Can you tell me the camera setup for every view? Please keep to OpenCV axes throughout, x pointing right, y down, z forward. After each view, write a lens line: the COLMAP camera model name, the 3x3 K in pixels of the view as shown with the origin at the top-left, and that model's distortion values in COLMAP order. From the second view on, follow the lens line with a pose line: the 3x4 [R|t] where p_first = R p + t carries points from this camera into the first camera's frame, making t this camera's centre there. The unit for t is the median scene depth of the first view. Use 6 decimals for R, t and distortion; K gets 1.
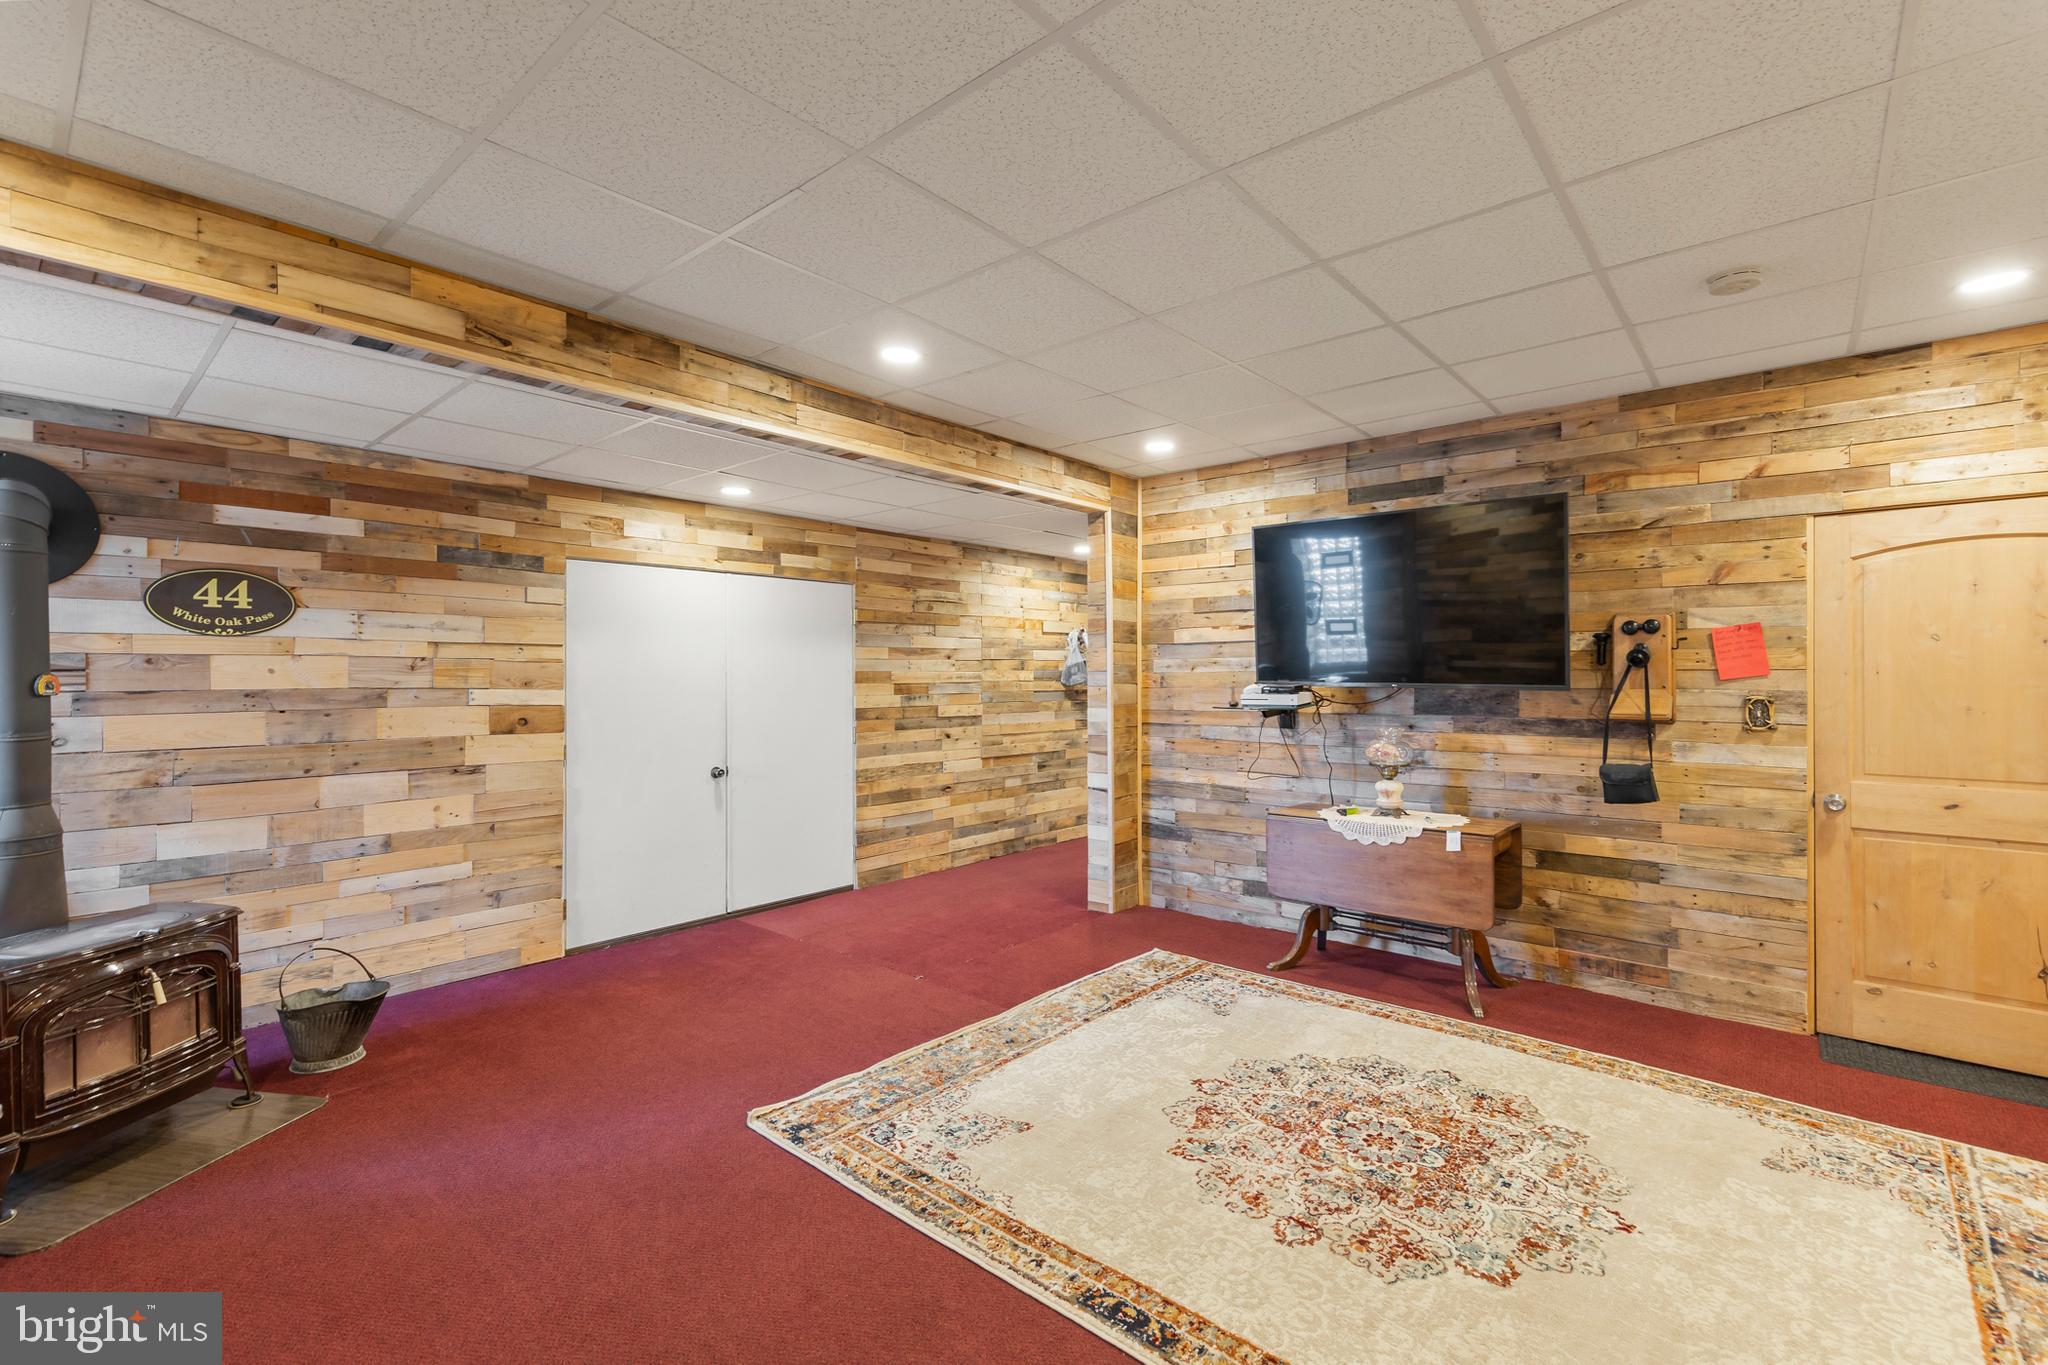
lens RADIAL K [[959.6, 0, 1028.8], [0, 959.6, 673.4], [0, 0, 1]] dist [0.004389, 0.000197]
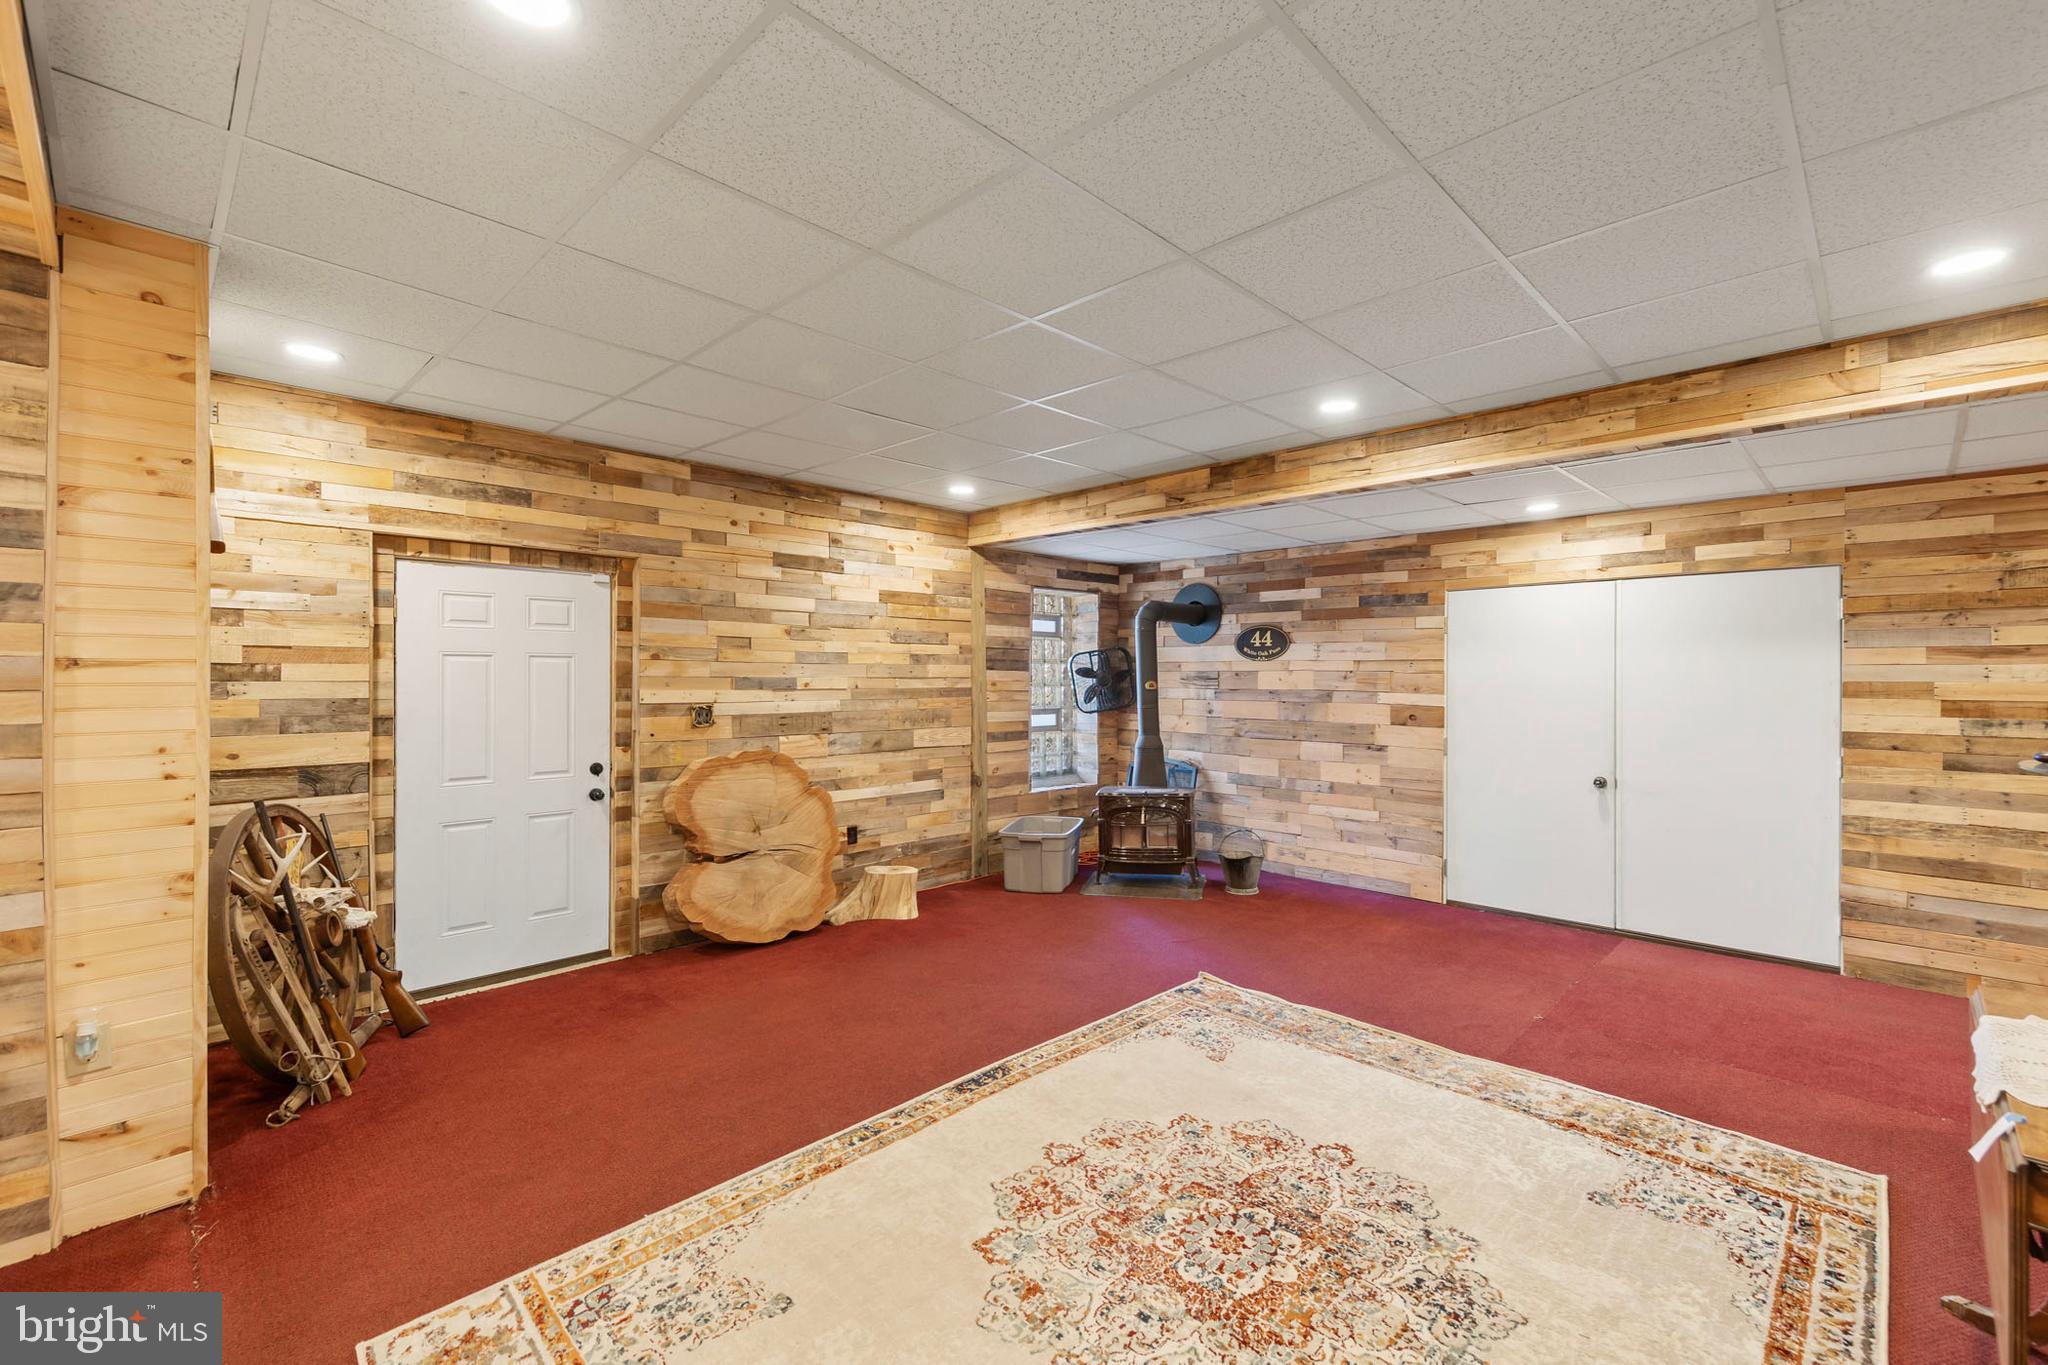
lens RADIAL K [[868.7, 0, 1020.2], [0, 868.7, 679.4], [0, 0, 1]] dist [0.002474, 0.000408]
pose [[-0.116695, 0.004503, -0.993158, 0.802751], [-0.001761, 0.999987, 0.004741, -0.008633], [0.993166, 0.002302, -0.116686, 0.635069]]
